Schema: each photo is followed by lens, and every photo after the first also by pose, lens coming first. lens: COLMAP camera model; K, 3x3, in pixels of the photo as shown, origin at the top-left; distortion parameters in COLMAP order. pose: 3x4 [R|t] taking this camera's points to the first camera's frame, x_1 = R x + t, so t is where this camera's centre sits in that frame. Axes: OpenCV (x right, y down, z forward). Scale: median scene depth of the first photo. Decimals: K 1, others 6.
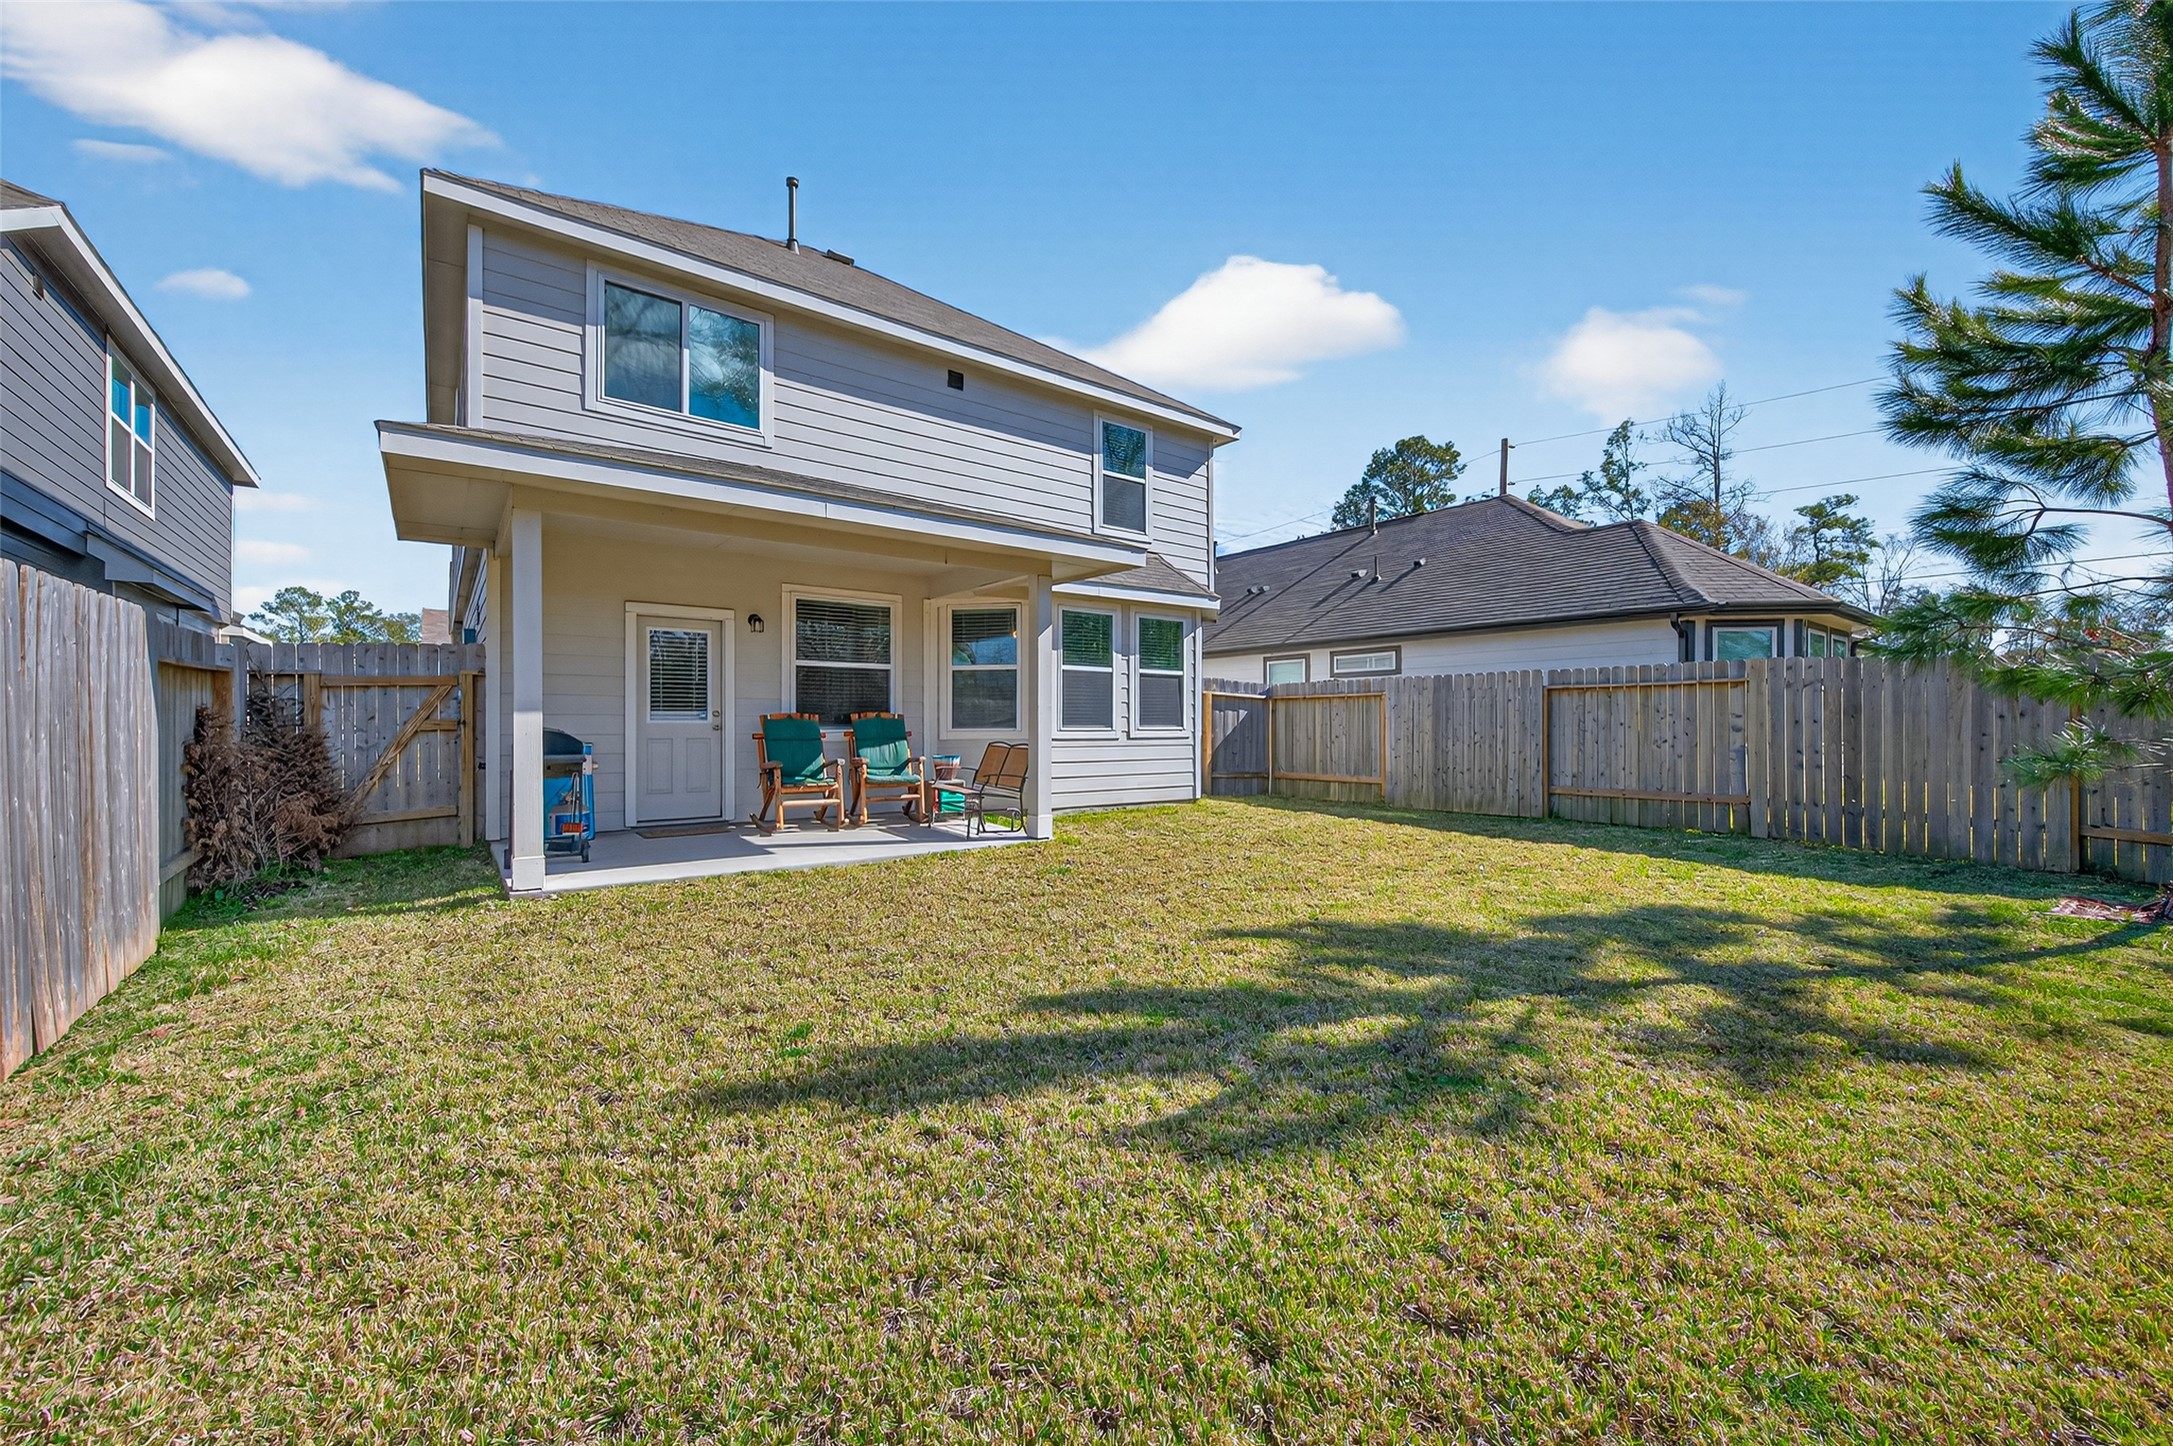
lens RADIAL K [[844.4, 0, 1084.0], [0, 844.4, 722.1], [0, 0, 1]] dist [0.006264, -0.000313]
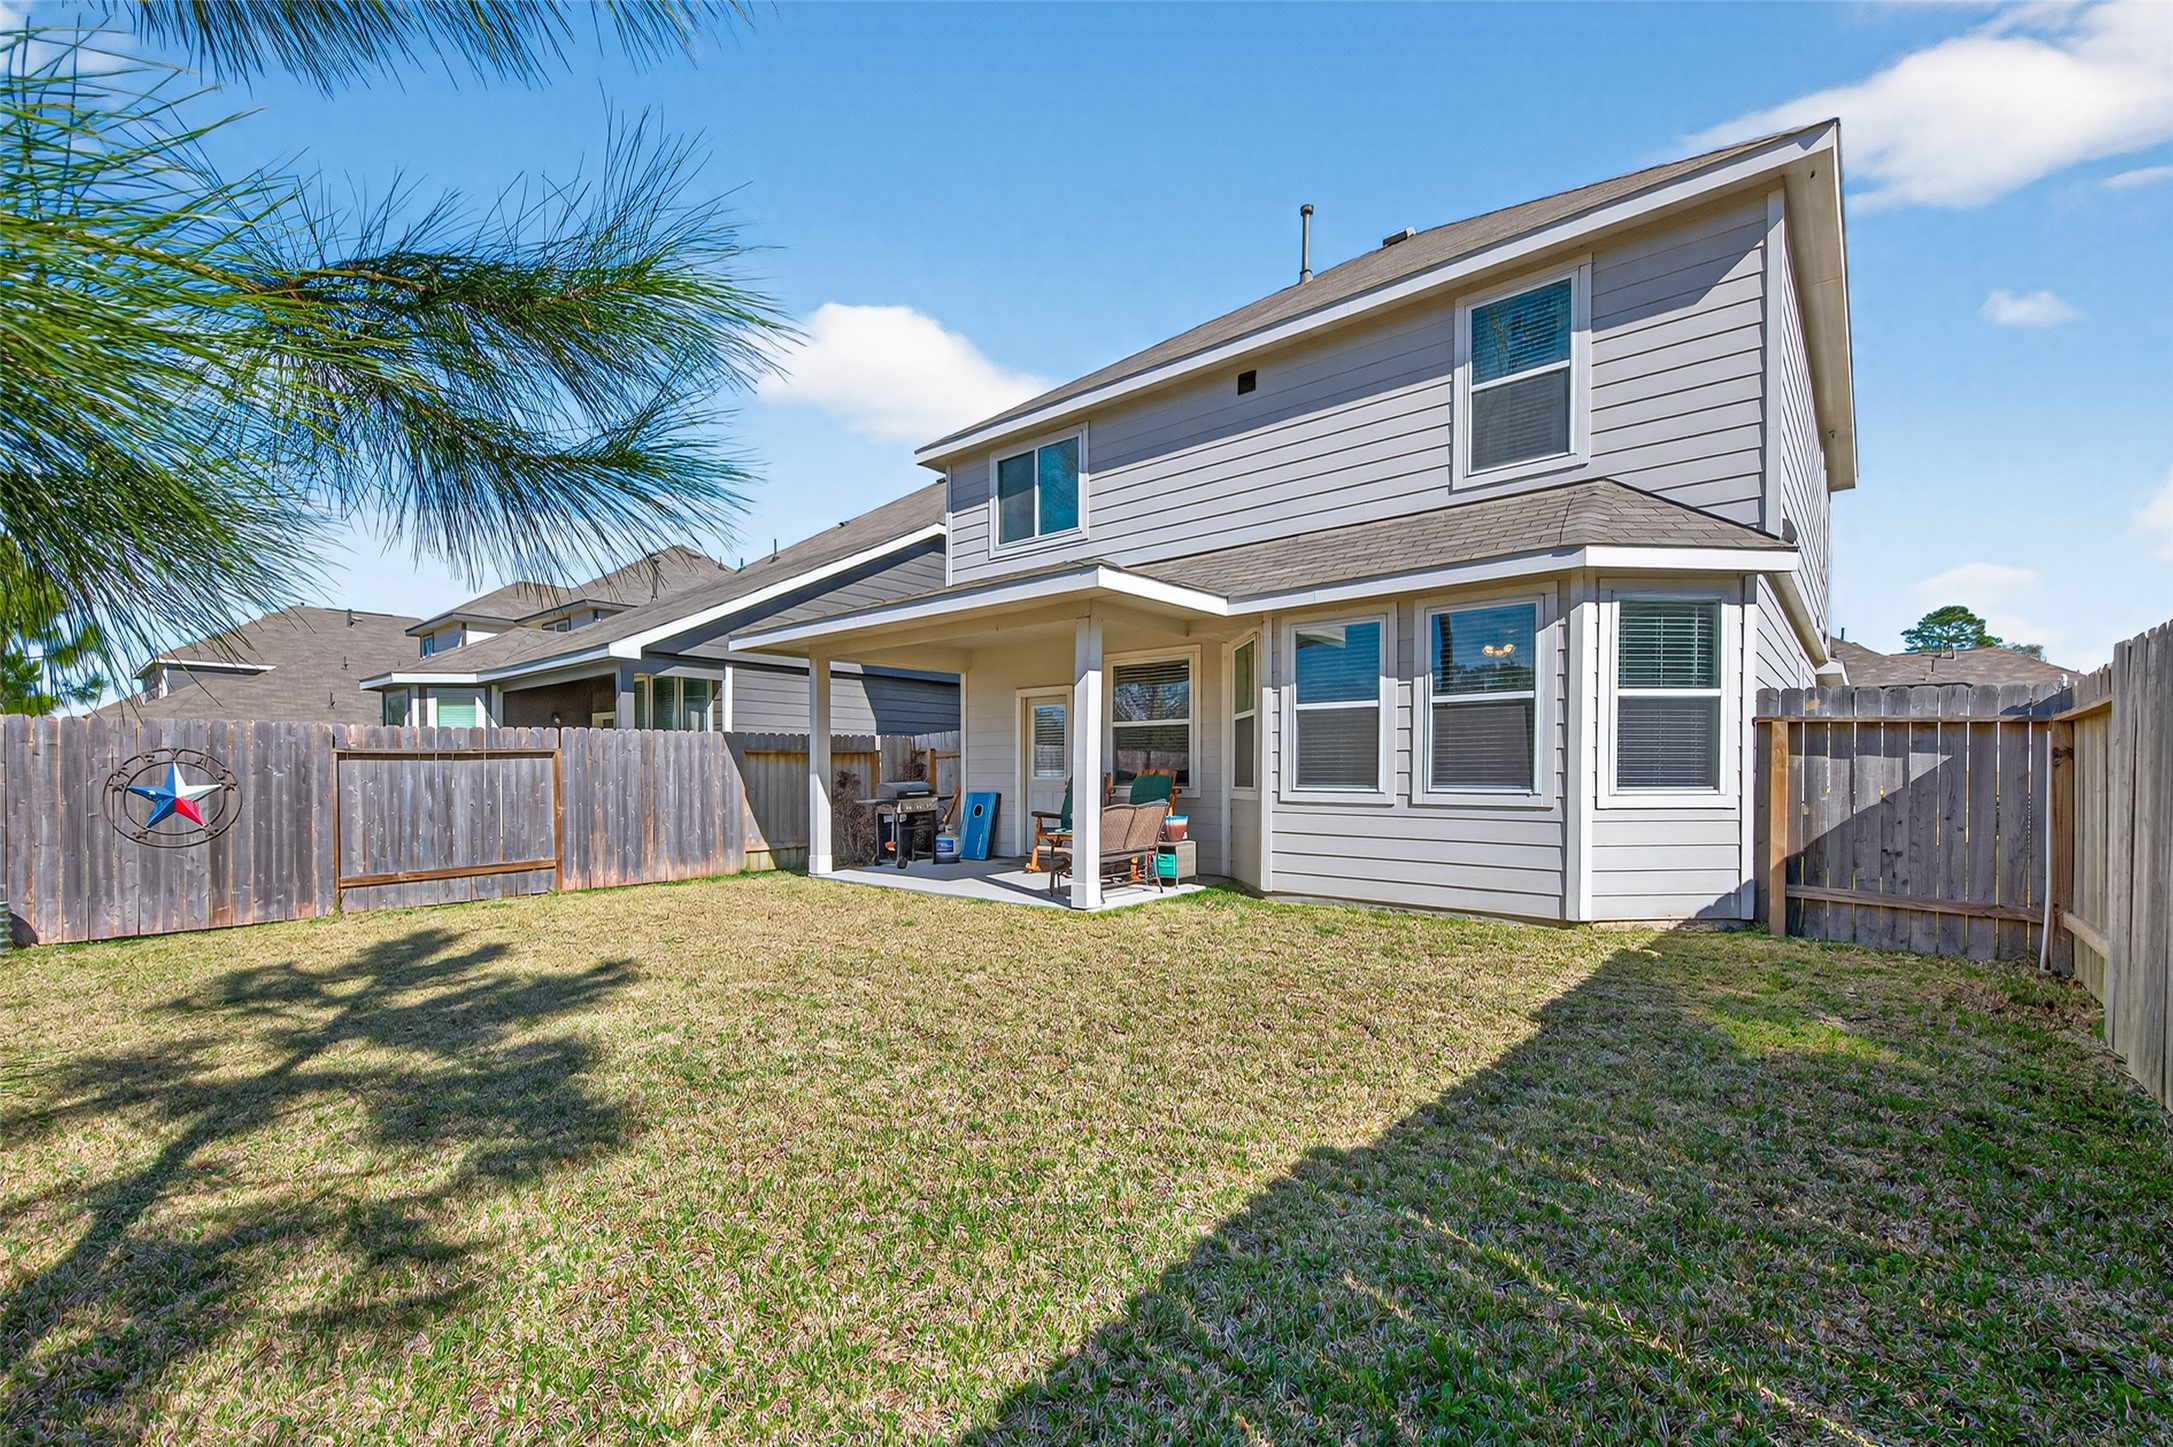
lens RADIAL K [[909.3, 0, 1092.3], [0, 909.3, 781.7], [0, 0, 1]] dist [0.014913, 0.000018]
pose [[0.208488, 0.009427, -0.977979, 0.700374], [-0.000529, 0.999954, 0.009526, -0.005381], [0.978025, -0.001469, 0.208484, 0.624154]]
